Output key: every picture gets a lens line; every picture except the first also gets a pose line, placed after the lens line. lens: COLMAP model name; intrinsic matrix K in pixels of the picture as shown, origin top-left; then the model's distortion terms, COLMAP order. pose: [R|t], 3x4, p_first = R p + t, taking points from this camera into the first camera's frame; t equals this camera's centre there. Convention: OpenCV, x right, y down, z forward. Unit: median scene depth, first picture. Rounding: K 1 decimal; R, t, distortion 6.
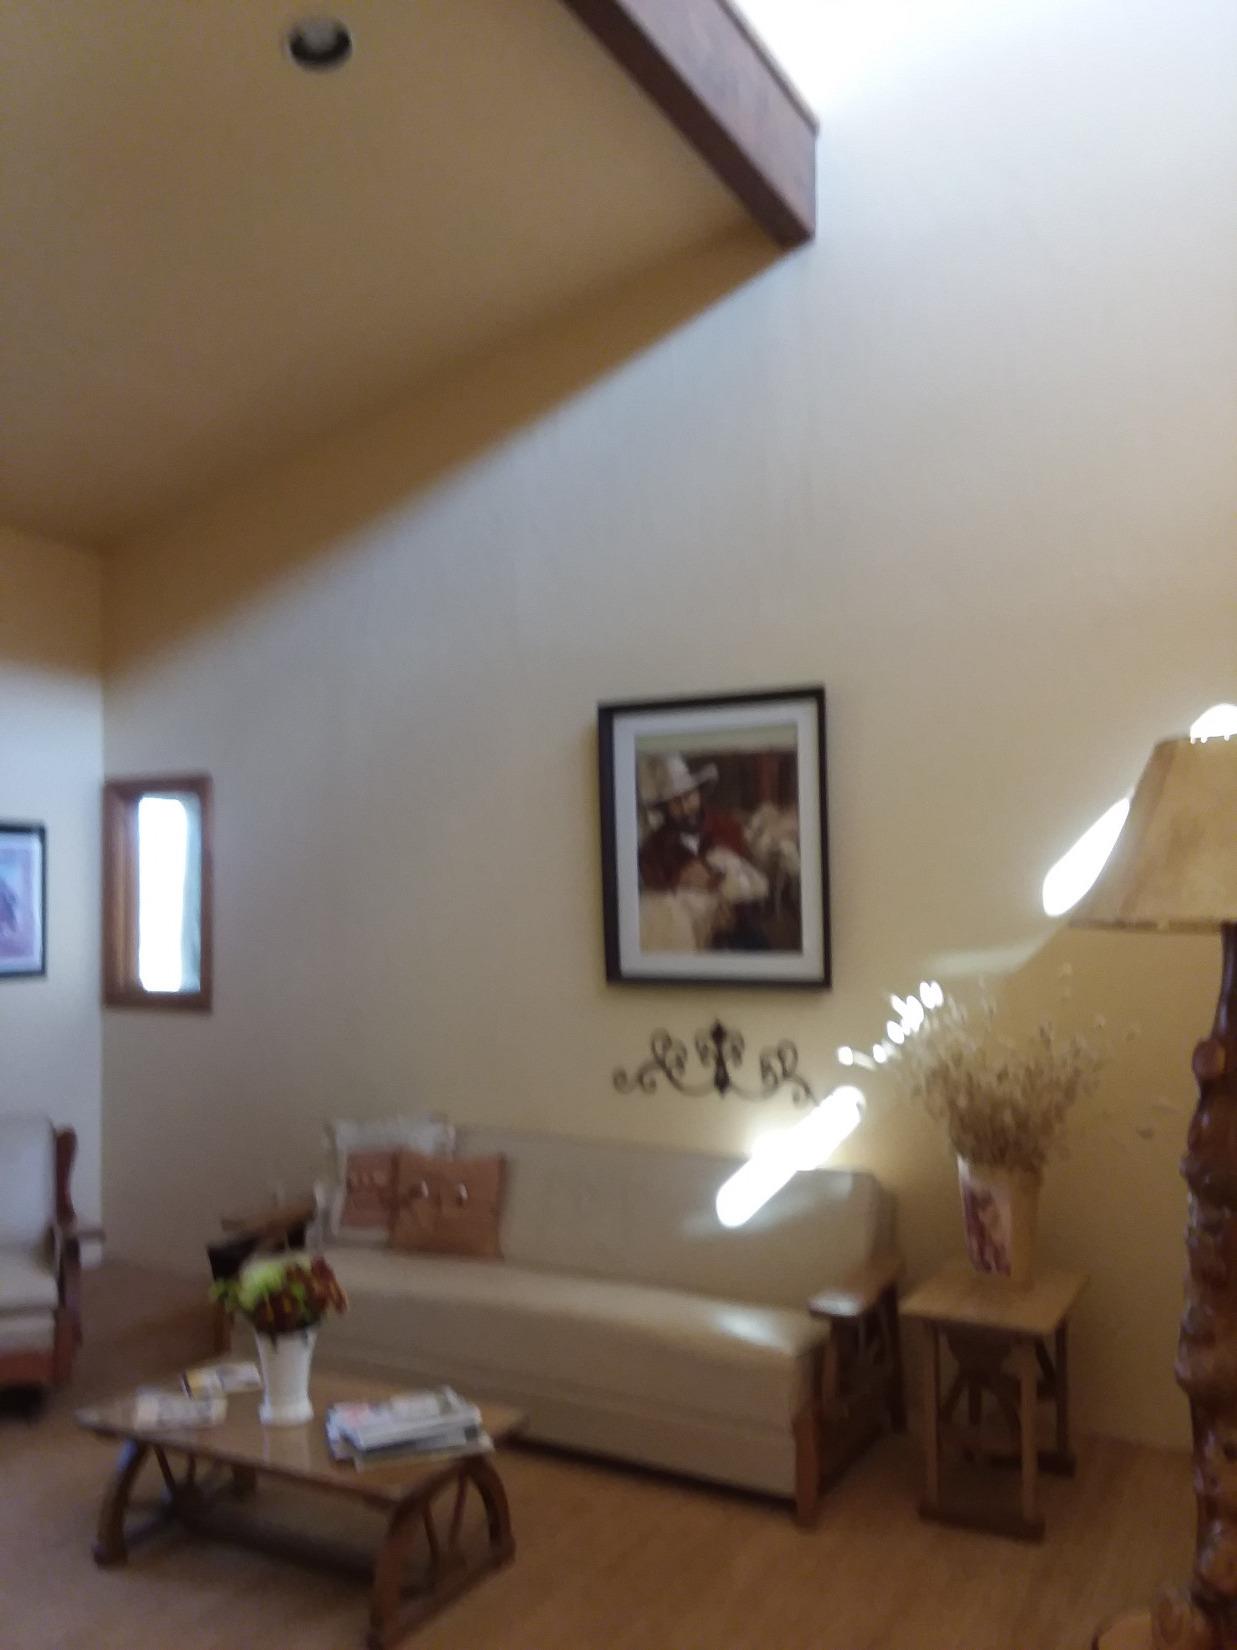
lens RADIAL K [[1325.7, 0, 593.8], [0, 1325.7, 883.6], [0, 0, 1]] dist [0.098030, -0.174137]
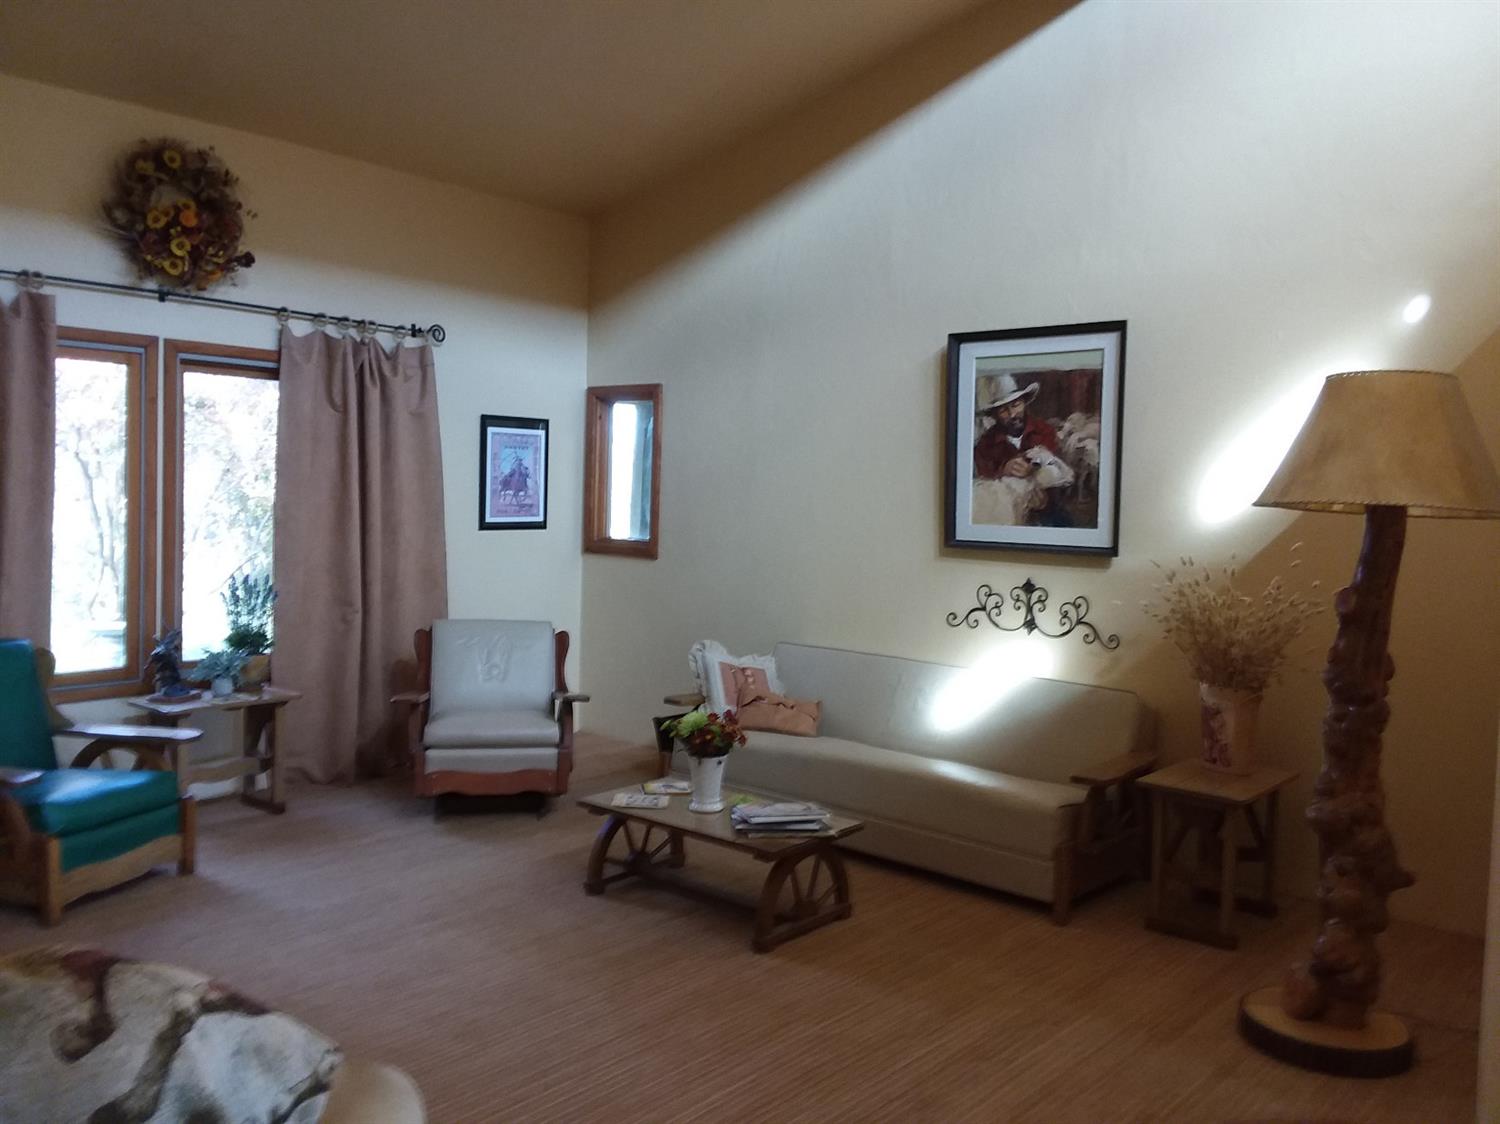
lens RADIAL K [[1205.2, 0, 697.5], [0, 1205.2, 553.2], [0, 0, 1]] dist [0.098030, -0.174137]
pose [[0.971745, 0.041336, -0.232385, 0.053288], [-0.025965, 0.997291, 0.068819, 0.005445], [0.234601, -0.060840, 0.970186, -0.247324]]
